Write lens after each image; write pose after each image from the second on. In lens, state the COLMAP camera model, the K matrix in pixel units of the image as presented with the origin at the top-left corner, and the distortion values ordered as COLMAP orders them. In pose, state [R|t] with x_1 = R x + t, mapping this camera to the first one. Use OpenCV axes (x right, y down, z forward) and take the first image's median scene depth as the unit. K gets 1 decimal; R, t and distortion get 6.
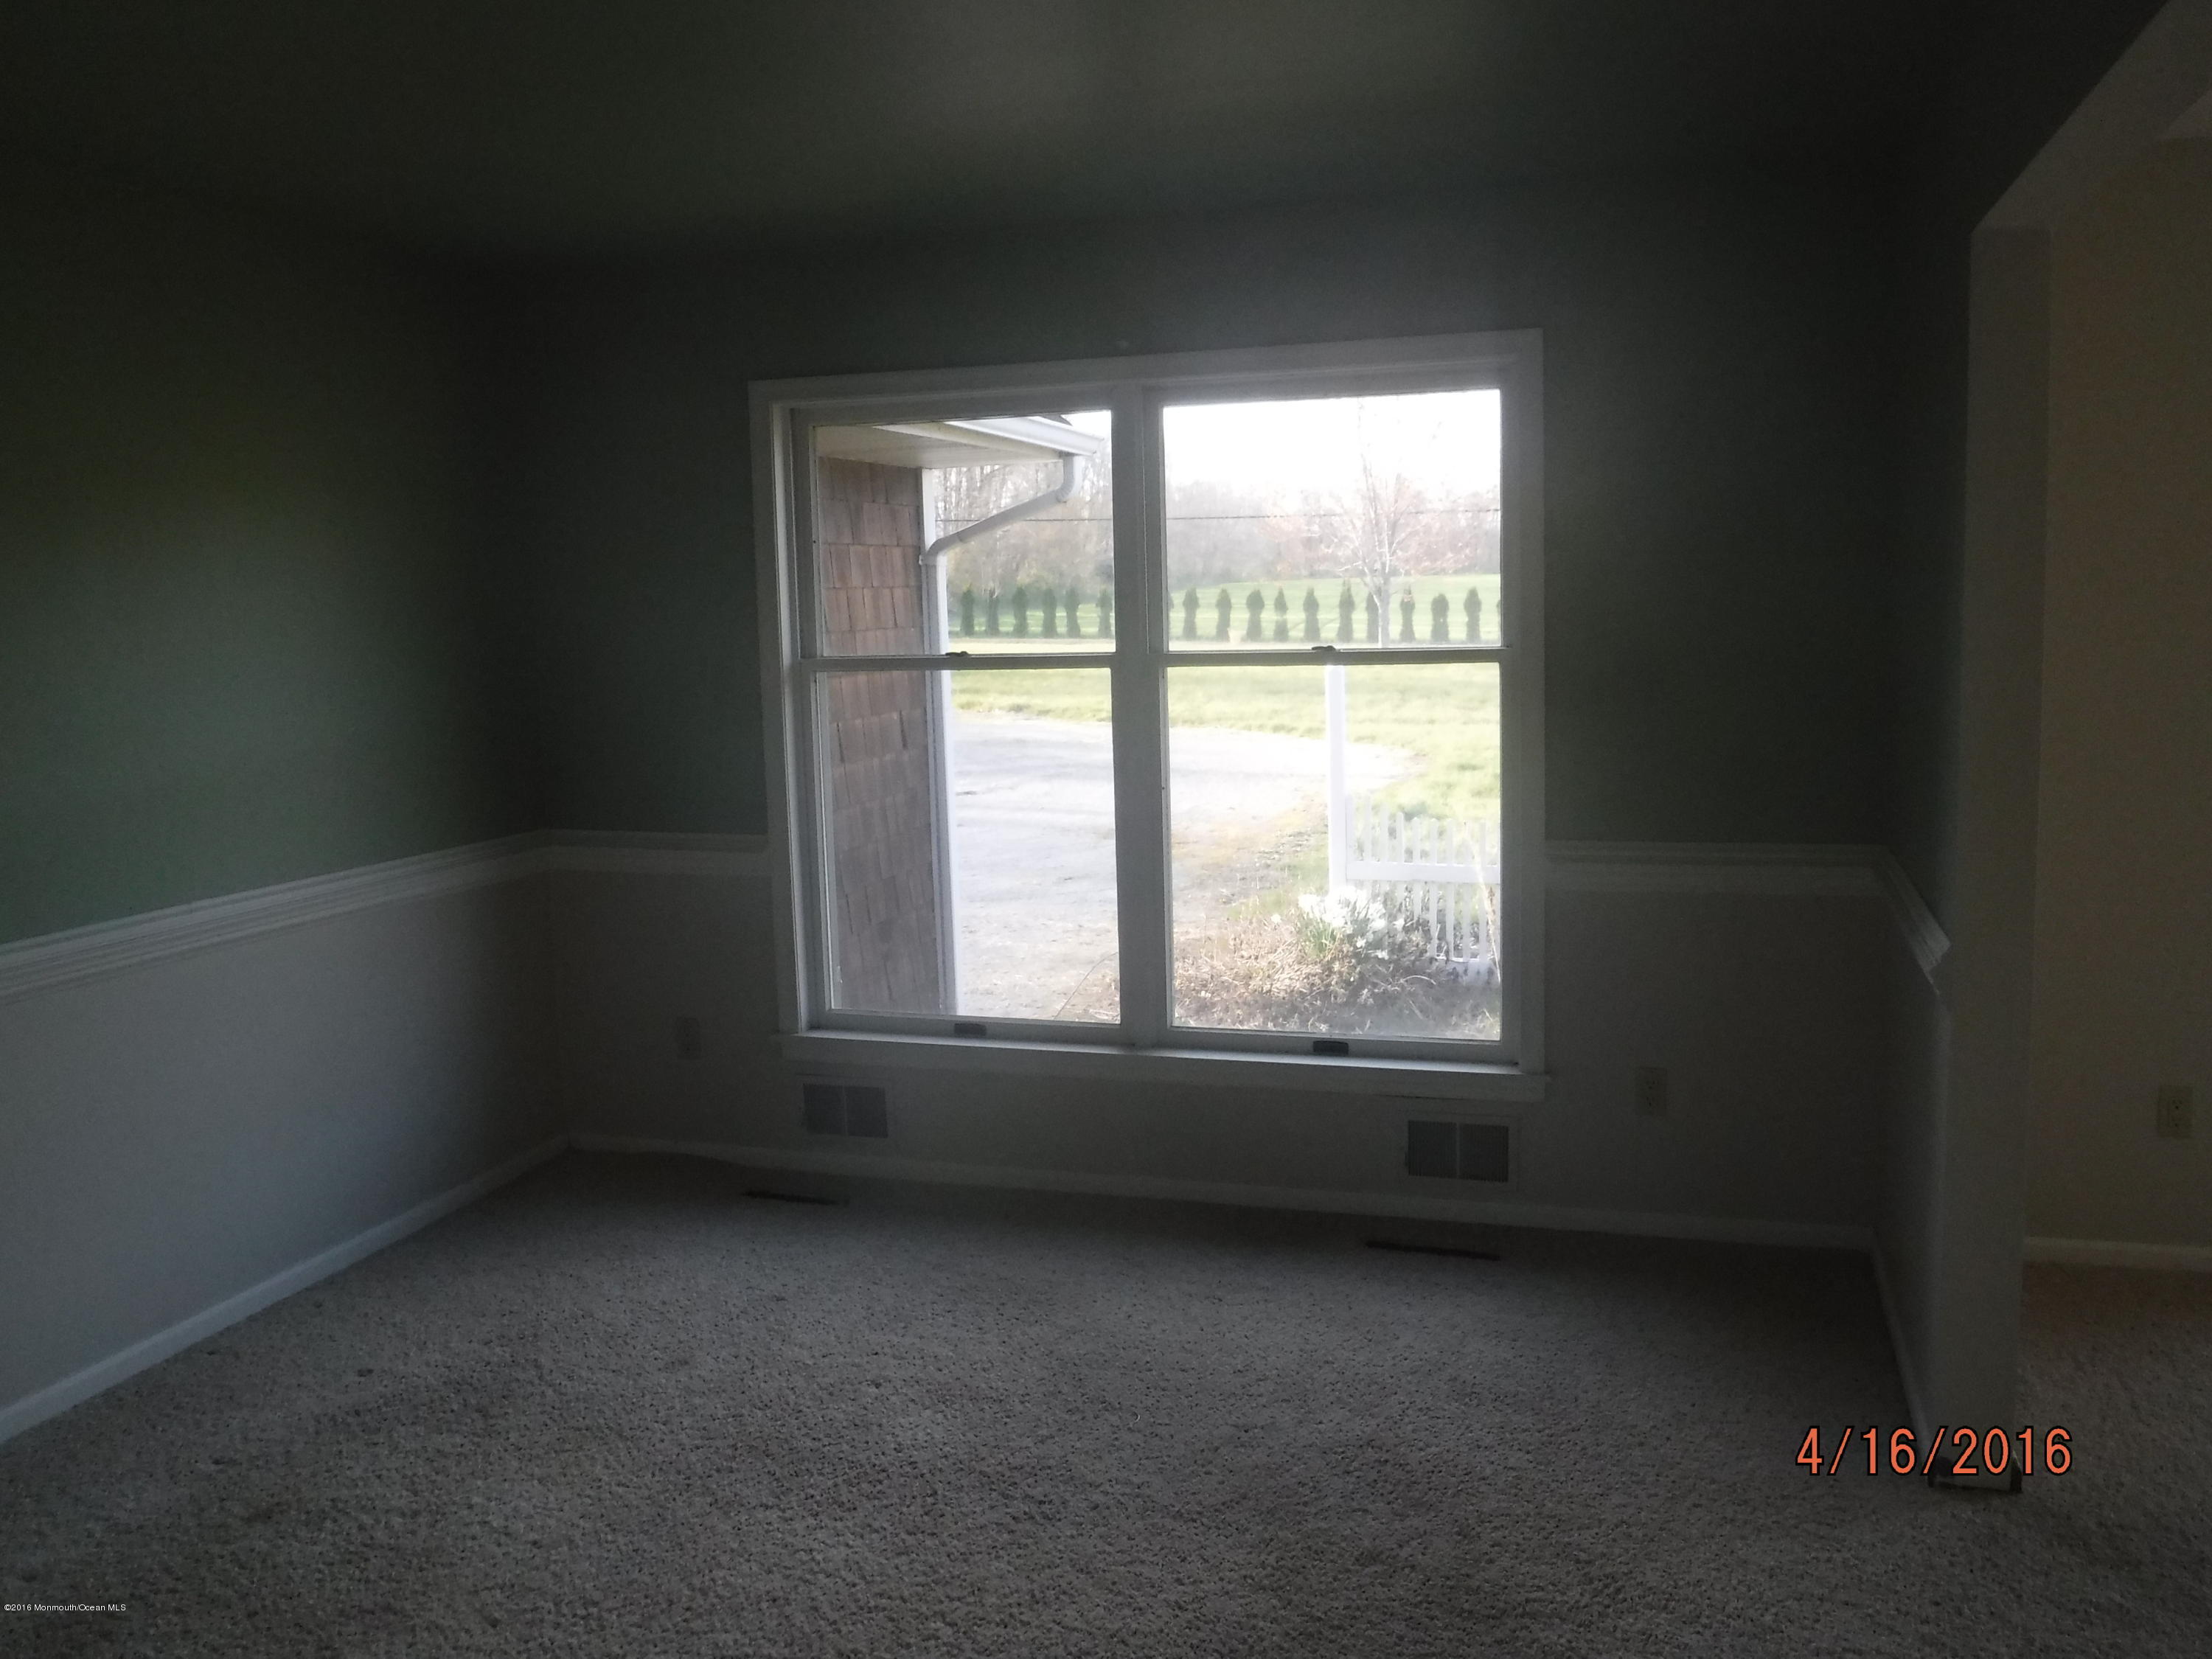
lens RADIAL K [[1906.3, 0, 1106.0], [0, 1906.3, 829.5], [0, 0, 1]] dist [-0.104015, 0.008219]
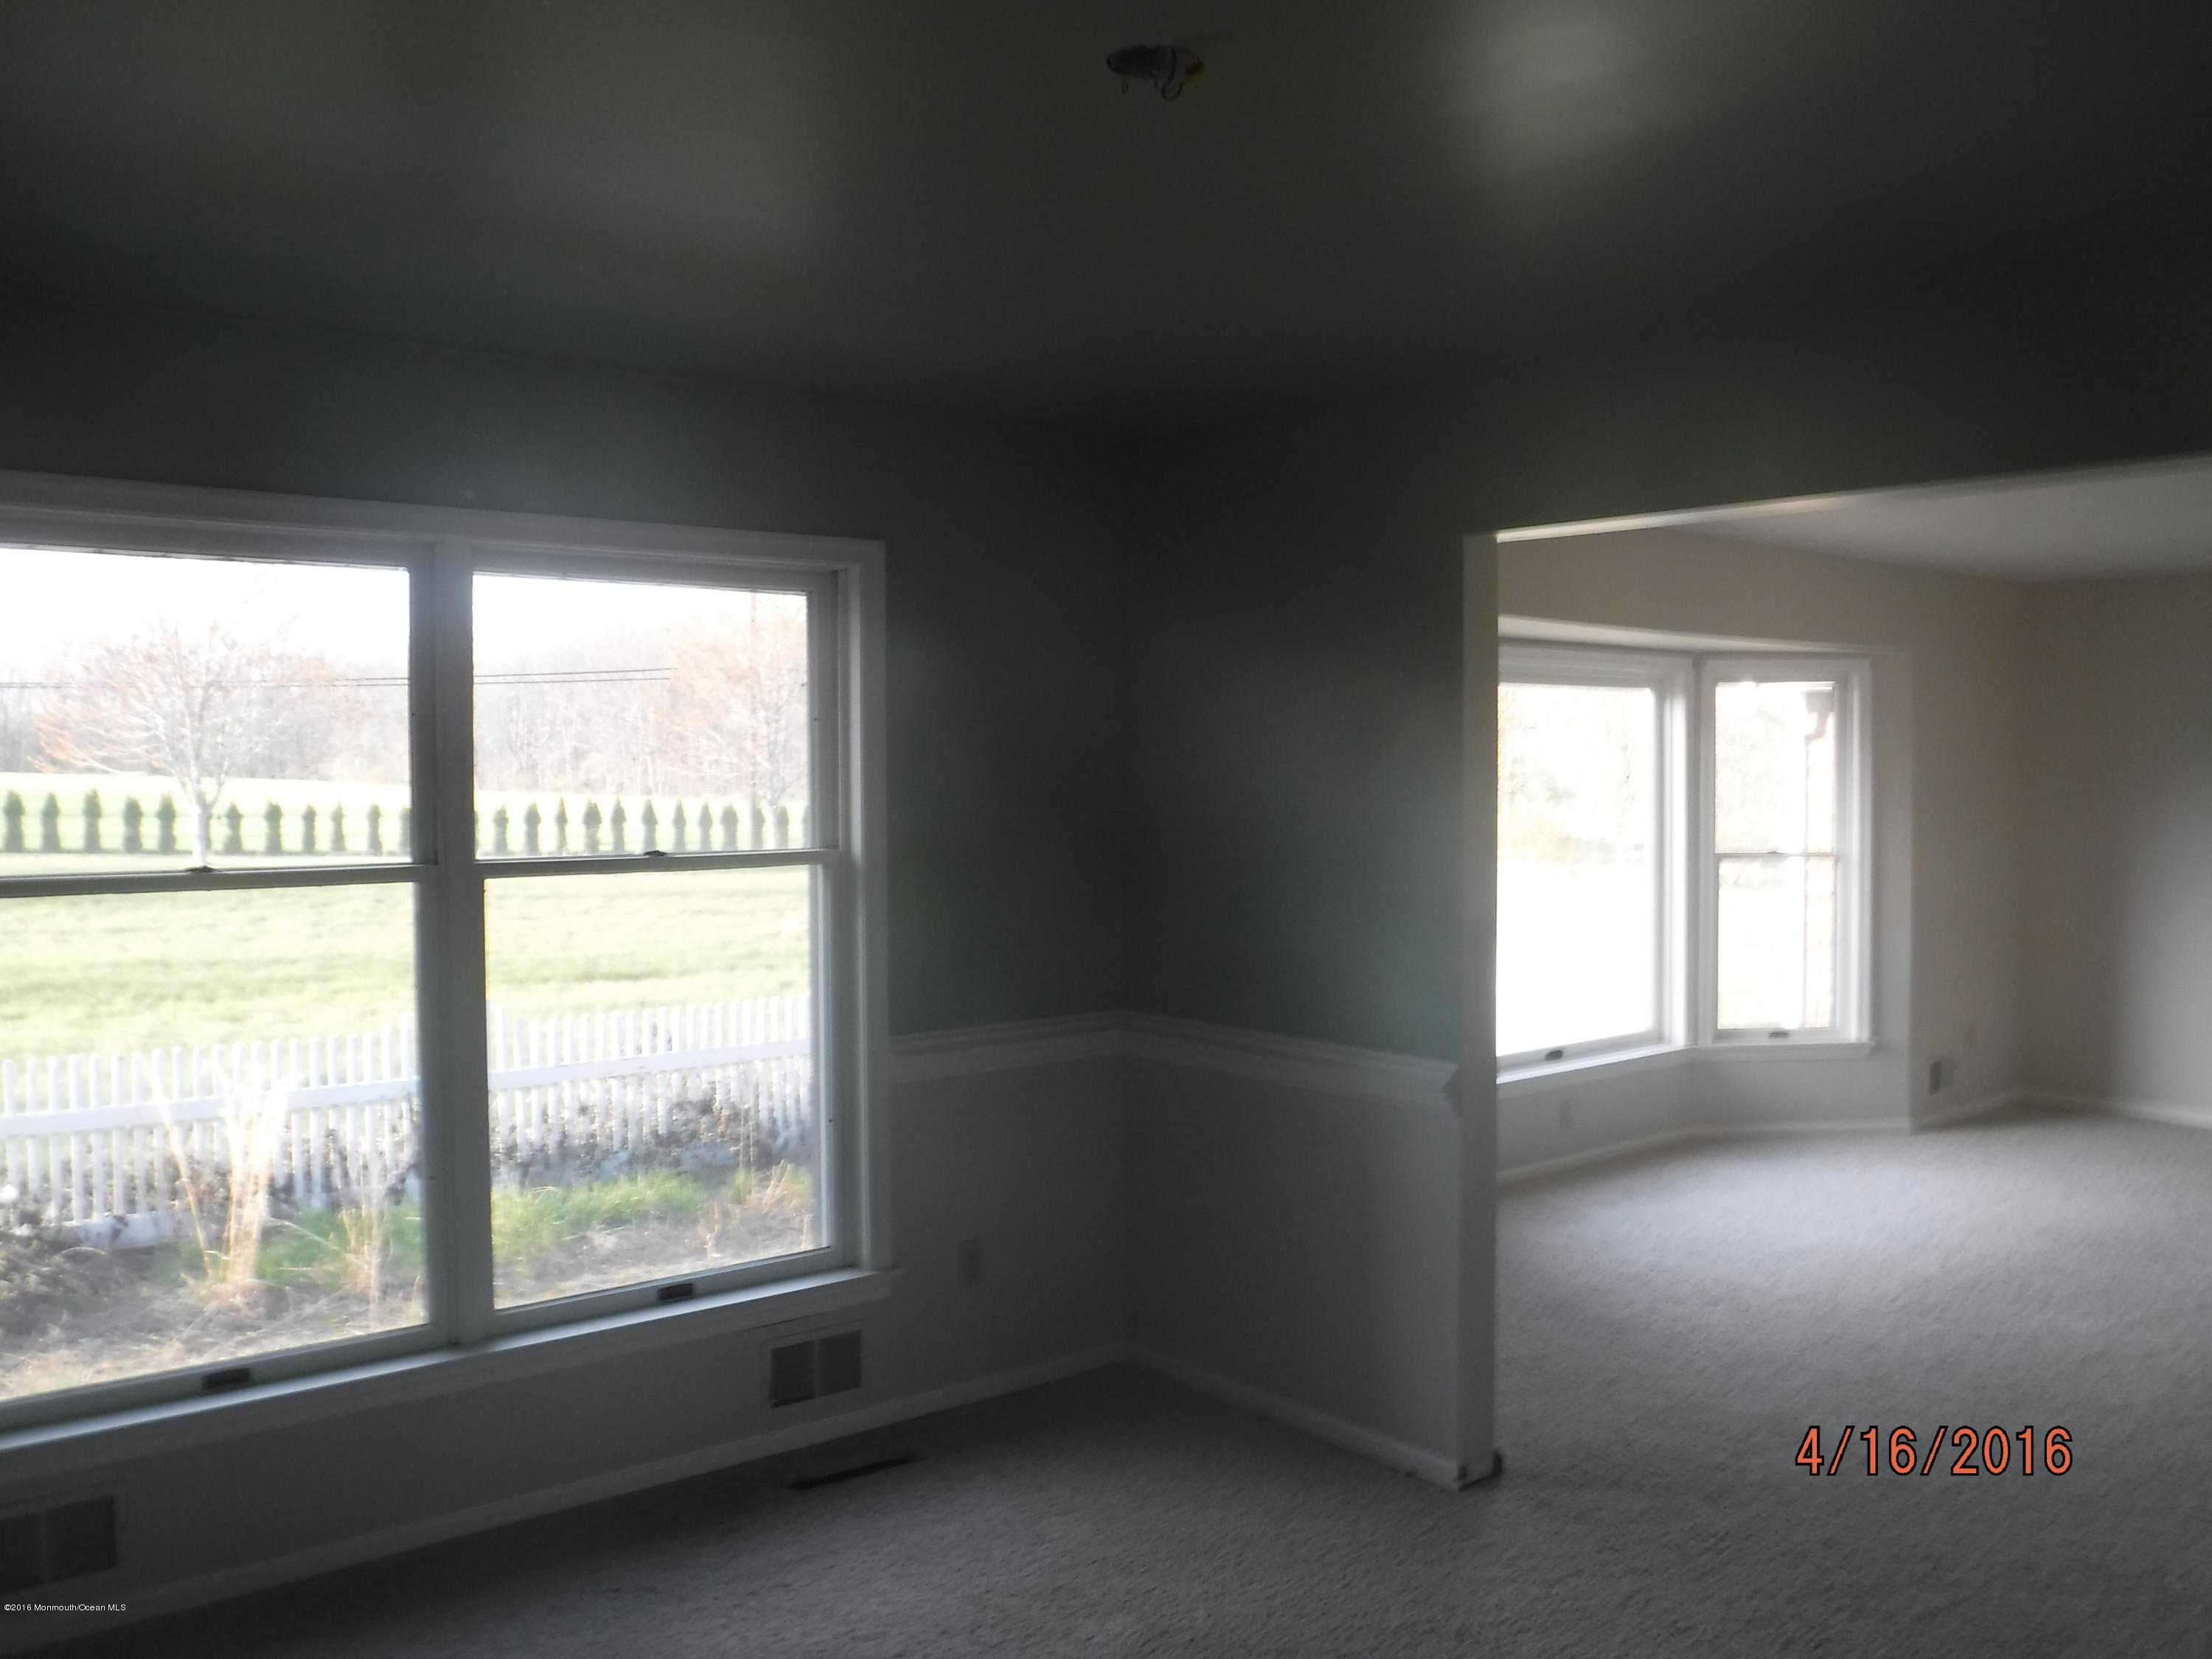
lens RADIAL K [[1815.6, 0, 1106.0], [0, 1815.6, 829.5], [0, 0, 1]] dist [-0.093129, 0.016429]
pose [[0.520014, -0.000891, 0.854157, -0.516435], [0.102658, 0.992816, -0.061464, -0.031413], [-0.847966, 0.119648, 0.516370, 0.367277]]
